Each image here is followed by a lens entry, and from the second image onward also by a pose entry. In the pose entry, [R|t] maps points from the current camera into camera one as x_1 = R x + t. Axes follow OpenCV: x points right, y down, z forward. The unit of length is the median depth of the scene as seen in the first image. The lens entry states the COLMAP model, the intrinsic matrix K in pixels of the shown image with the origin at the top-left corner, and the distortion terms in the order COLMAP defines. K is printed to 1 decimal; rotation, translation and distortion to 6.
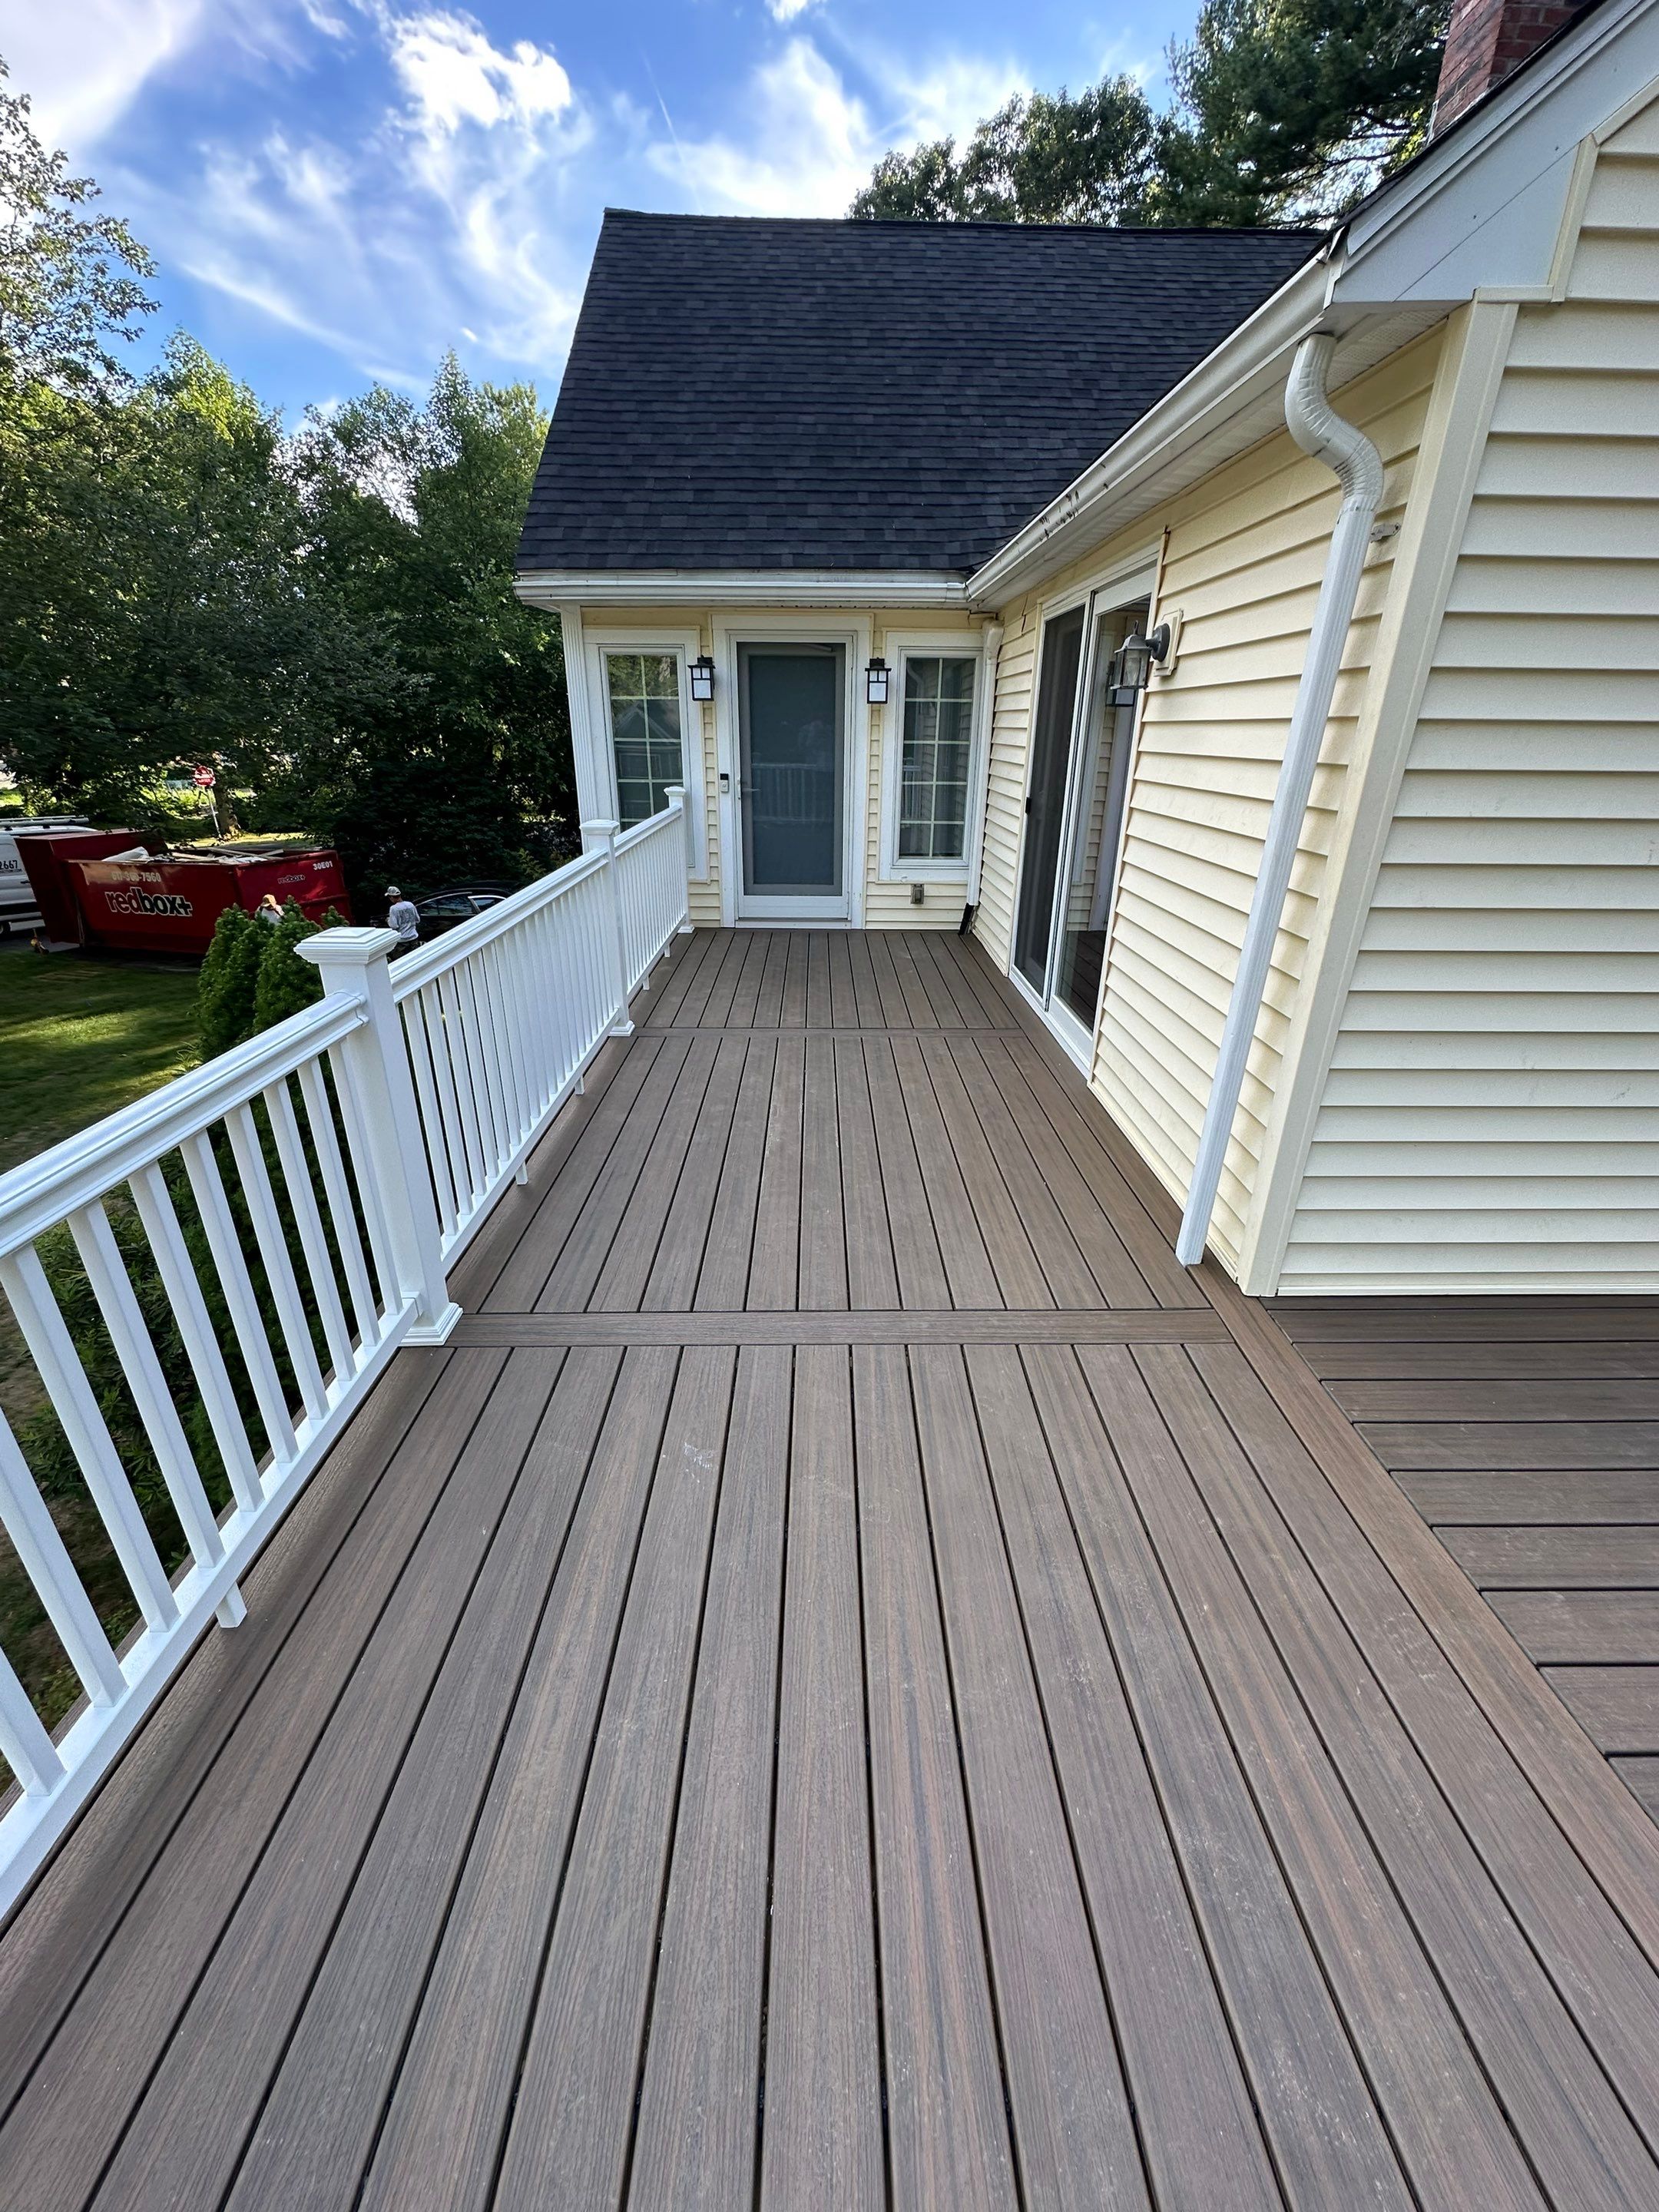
lens RADIAL K [[881.2, 0, 827.3], [0, 881.2, 1105.4], [0, 0, 1]] dist [-0.004337, 0.000919]
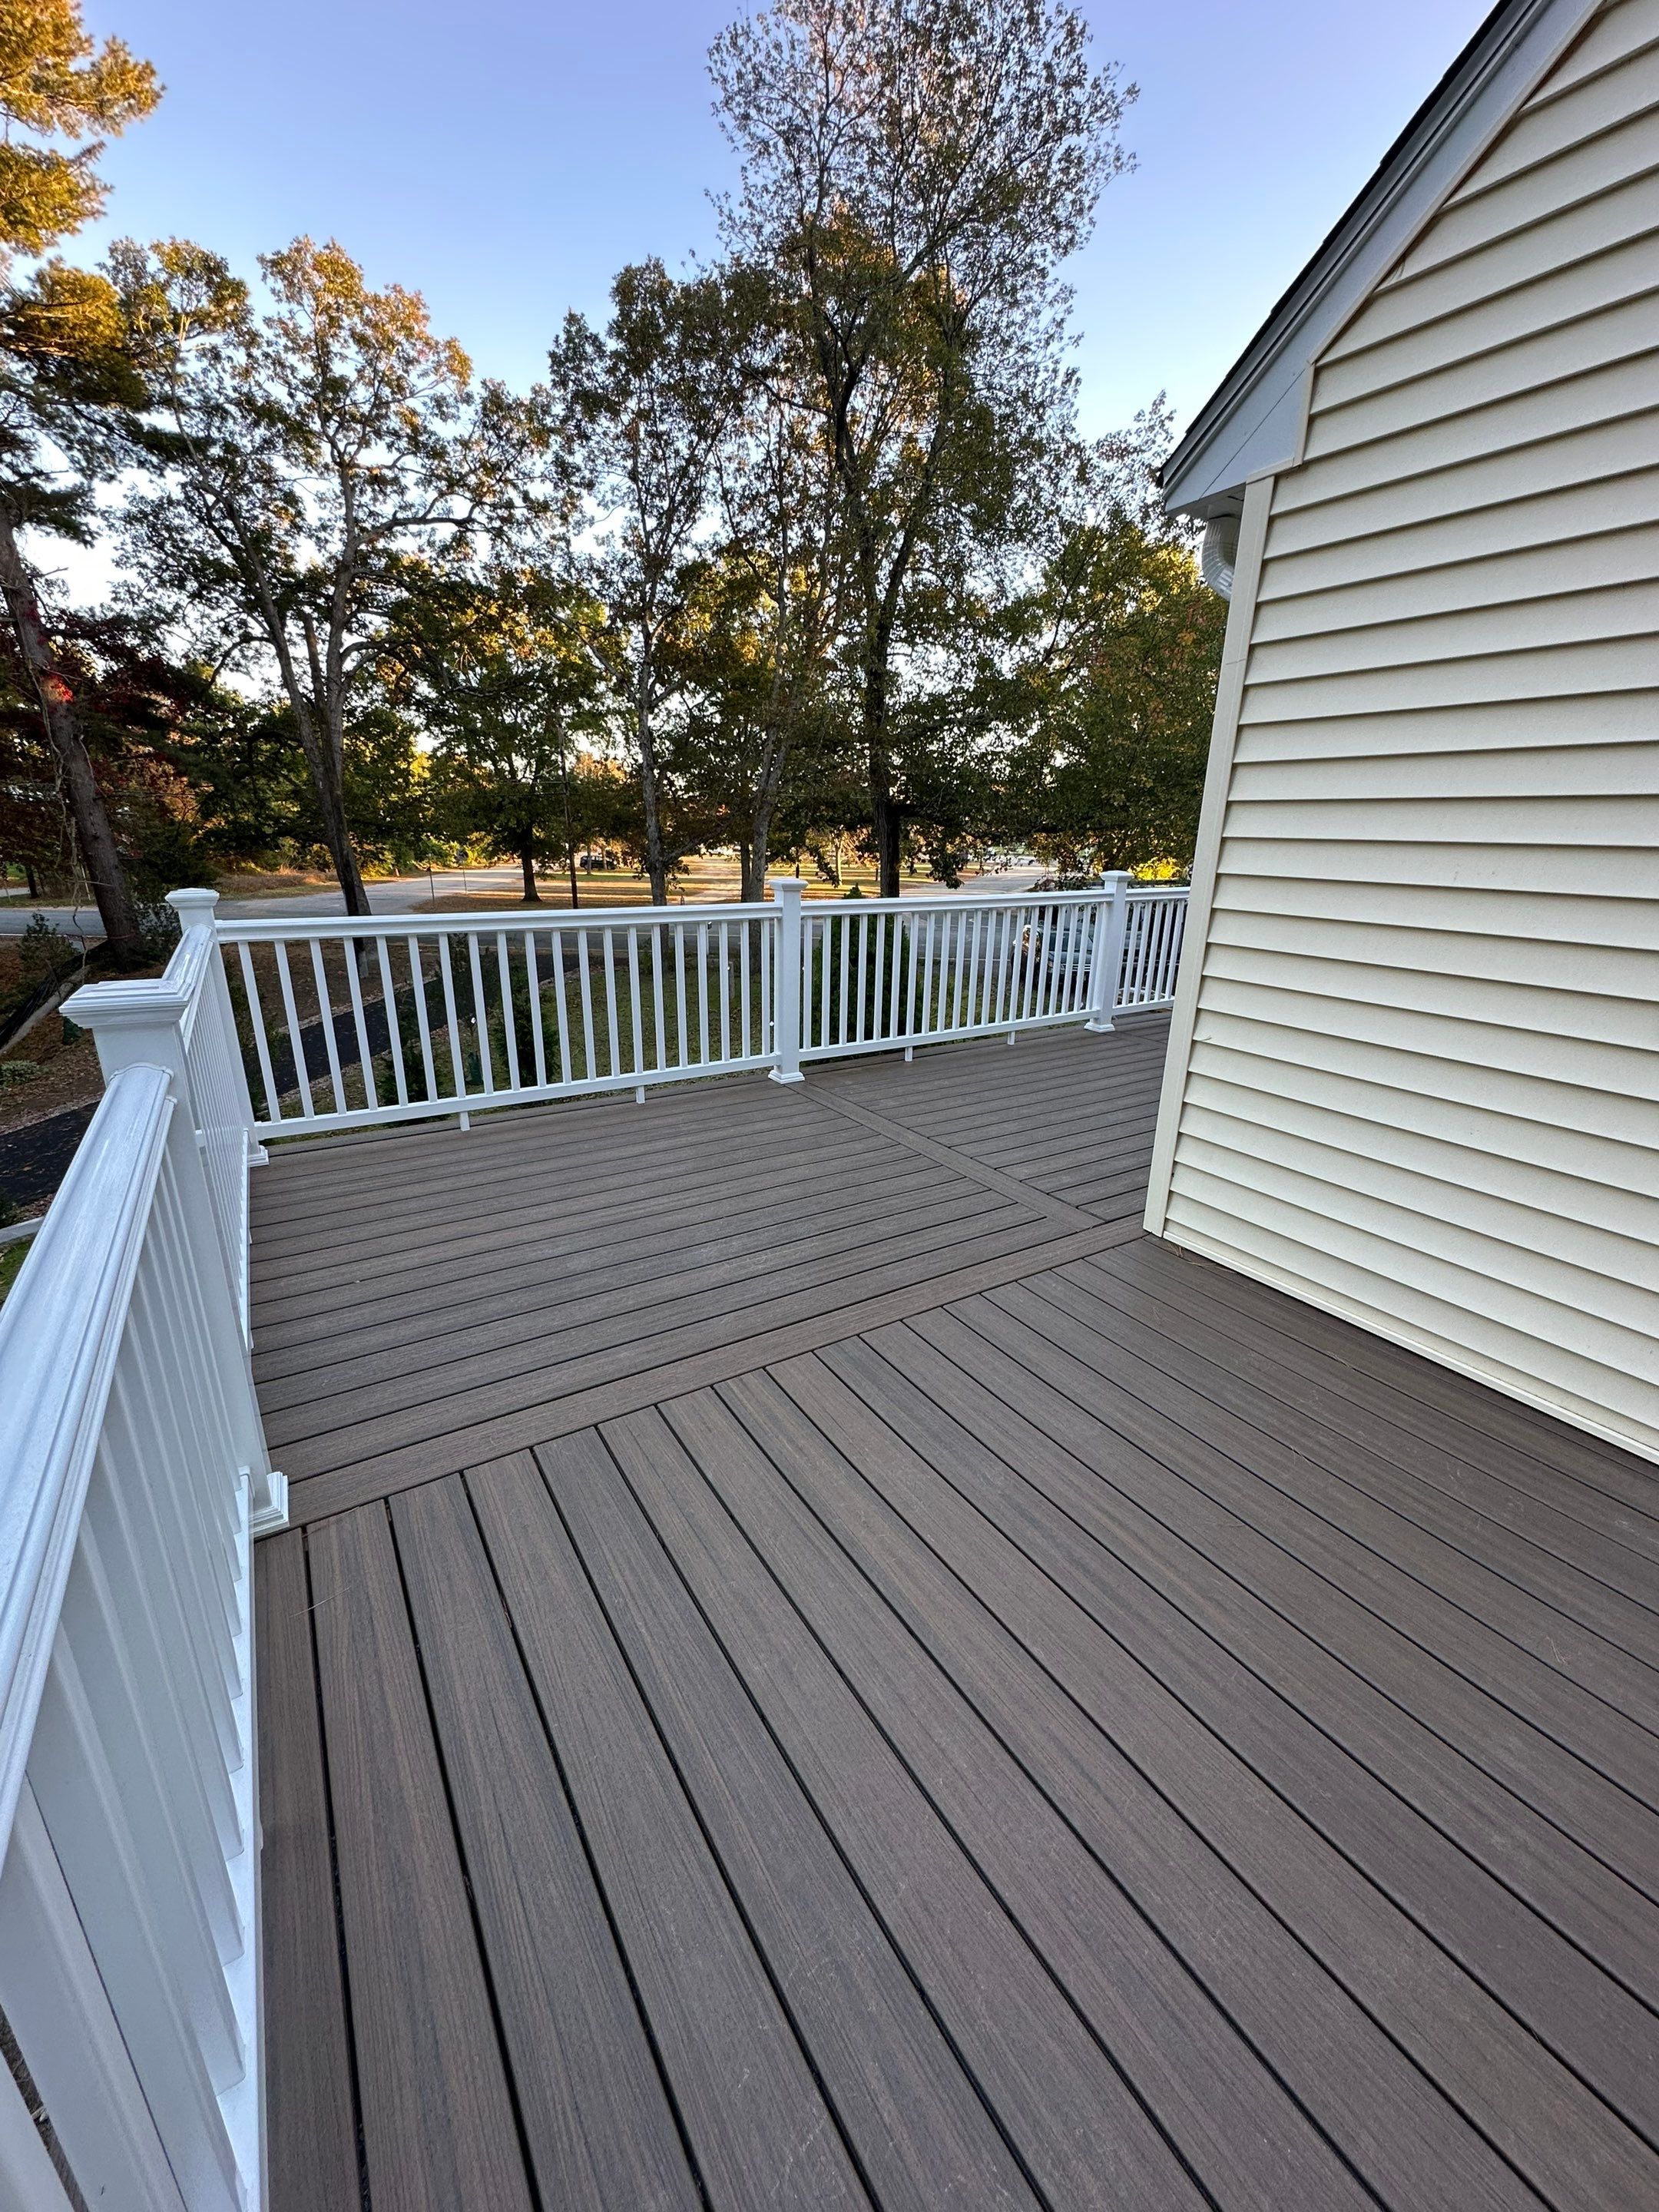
lens RADIAL K [[881.2, 0, 844.2], [0, 881.2, 1105.6], [0, 0, 1]] dist [-0.004337, 0.000919]
pose [[0.535773, 0.255613, -0.804742, 0.431486], [-0.345002, 0.936160, 0.067665, 0.043127], [0.770663, 0.241384, 0.589756, -0.029638]]
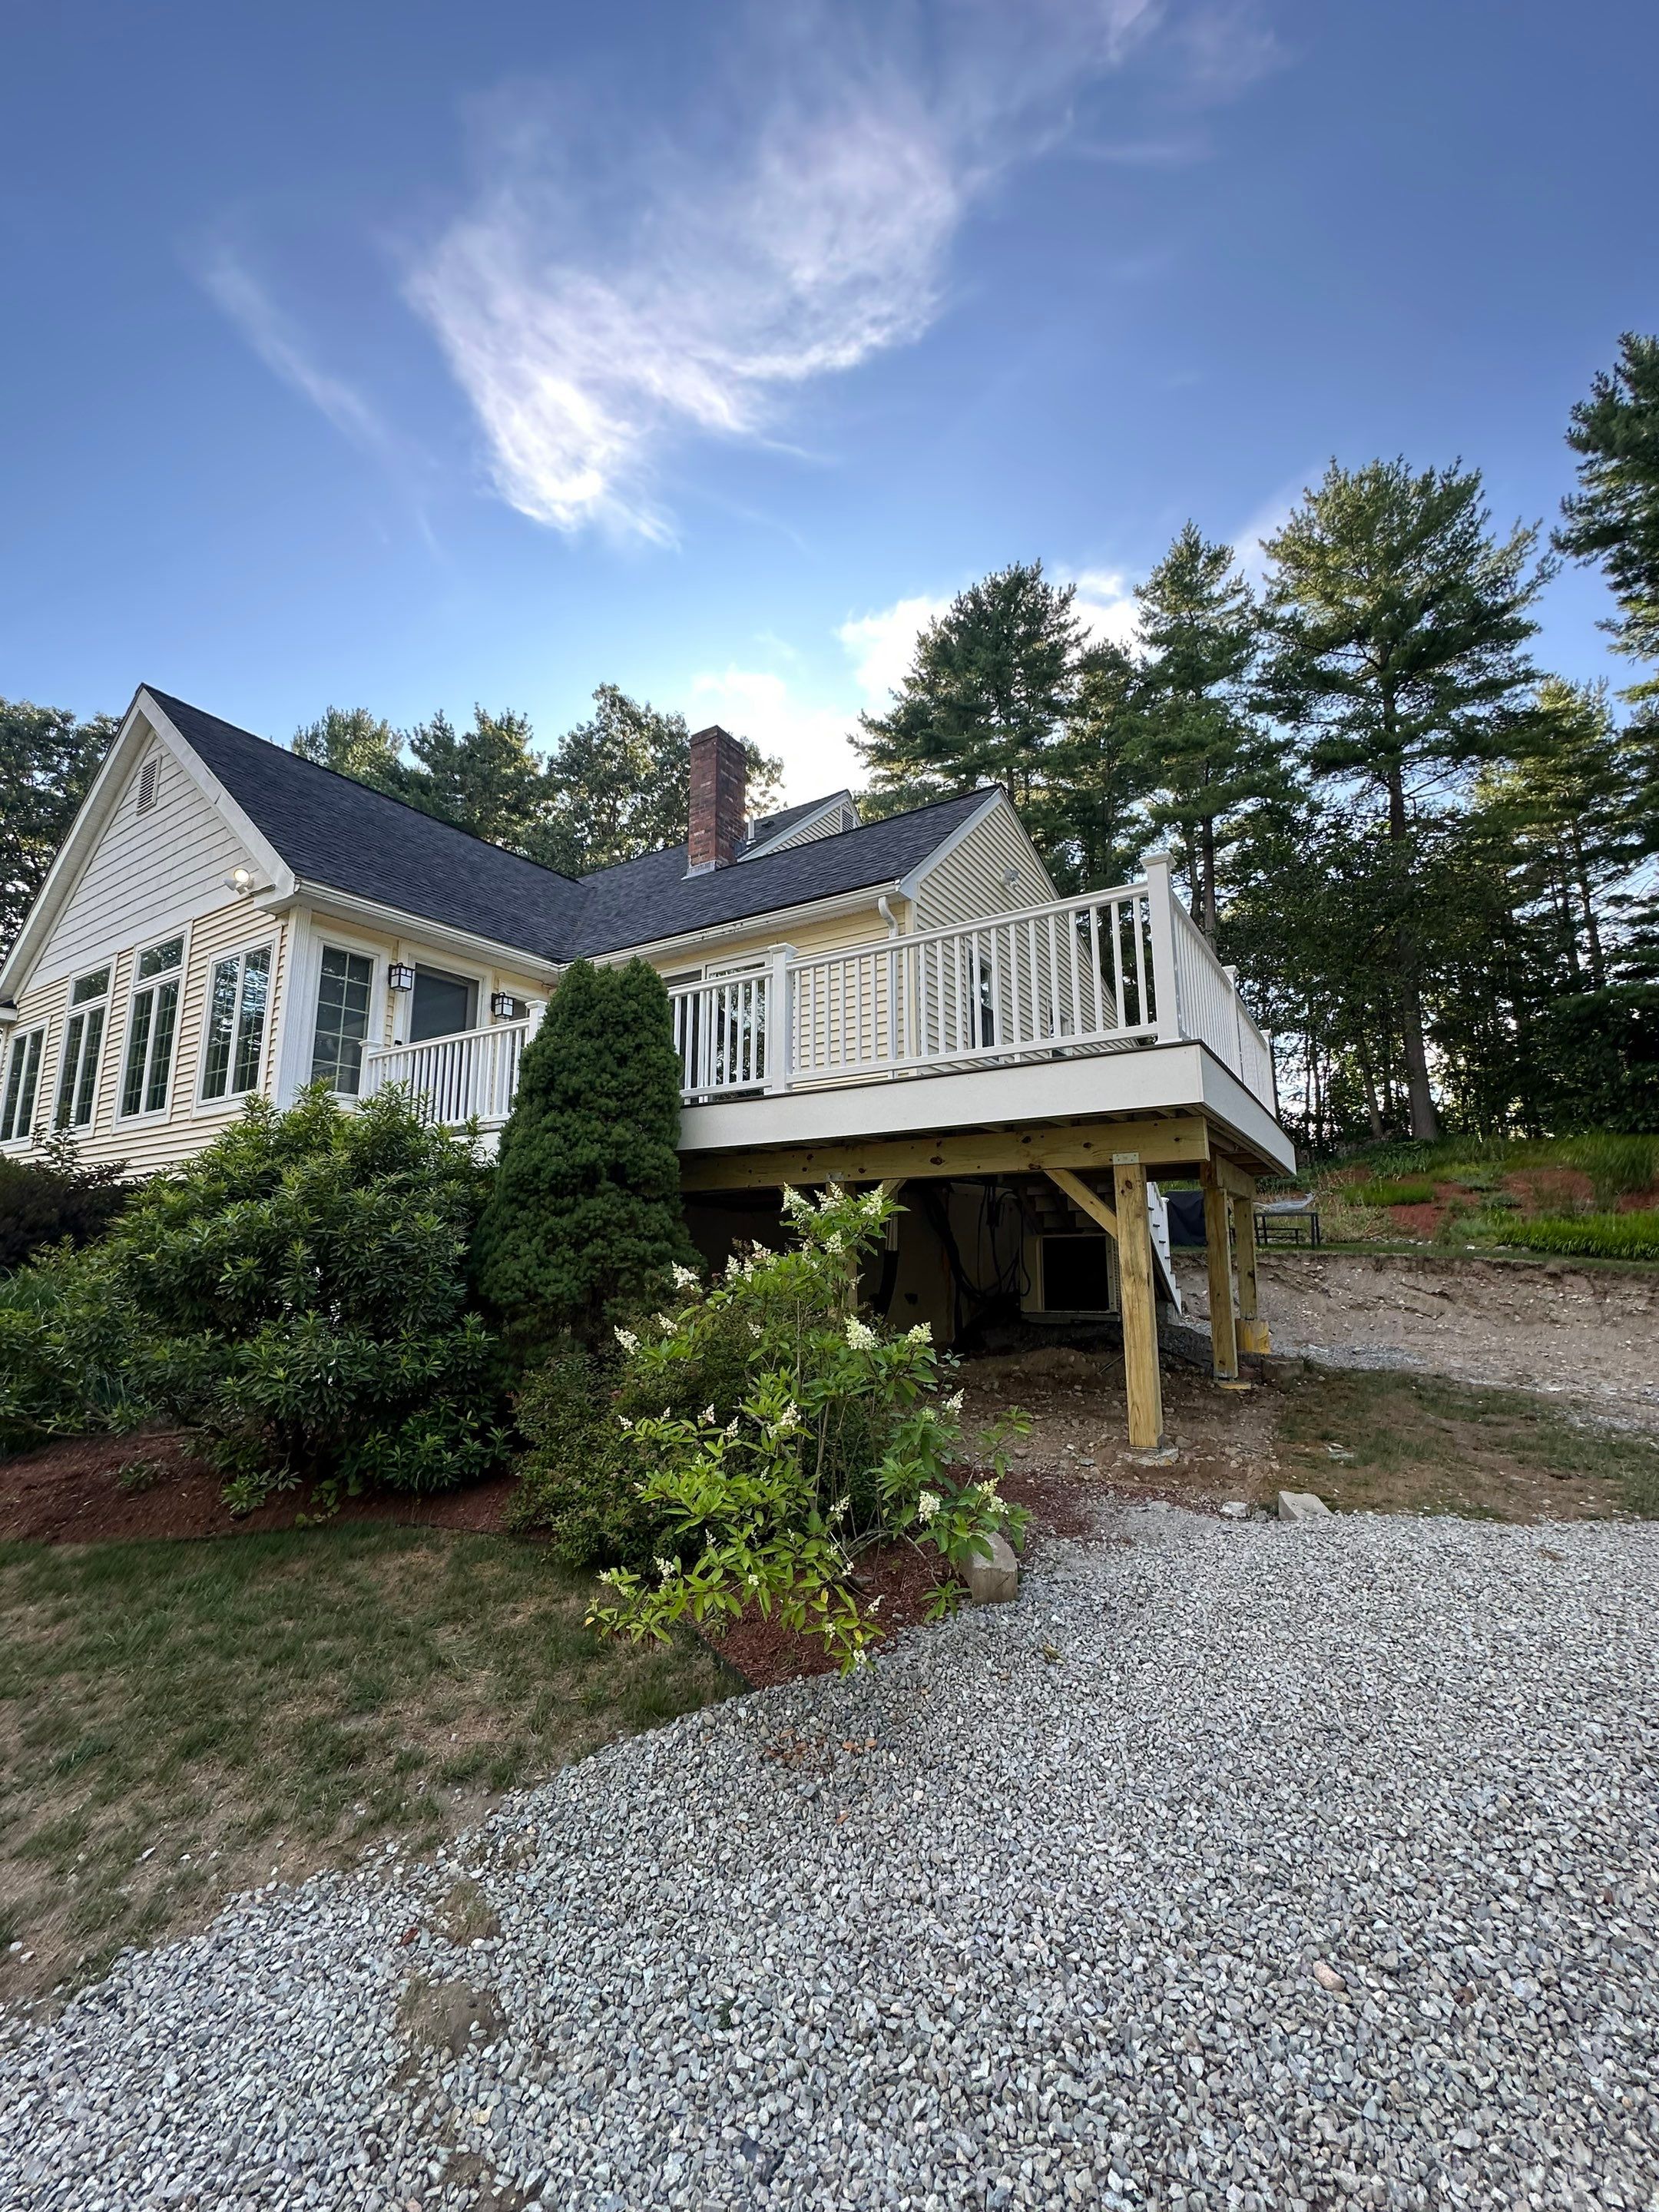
lens RADIAL K [[881.2, 0, 824.0], [0, 881.2, 1111.7], [0, 0, 1]] dist [-0.004337, 0.000919]
pose [[0.543435, 0.120348, 0.830779, -0.846848], [0.344238, 0.870681, -0.351304, 0.405647], [-0.765623, 0.476897, 0.431731, -0.036443]]
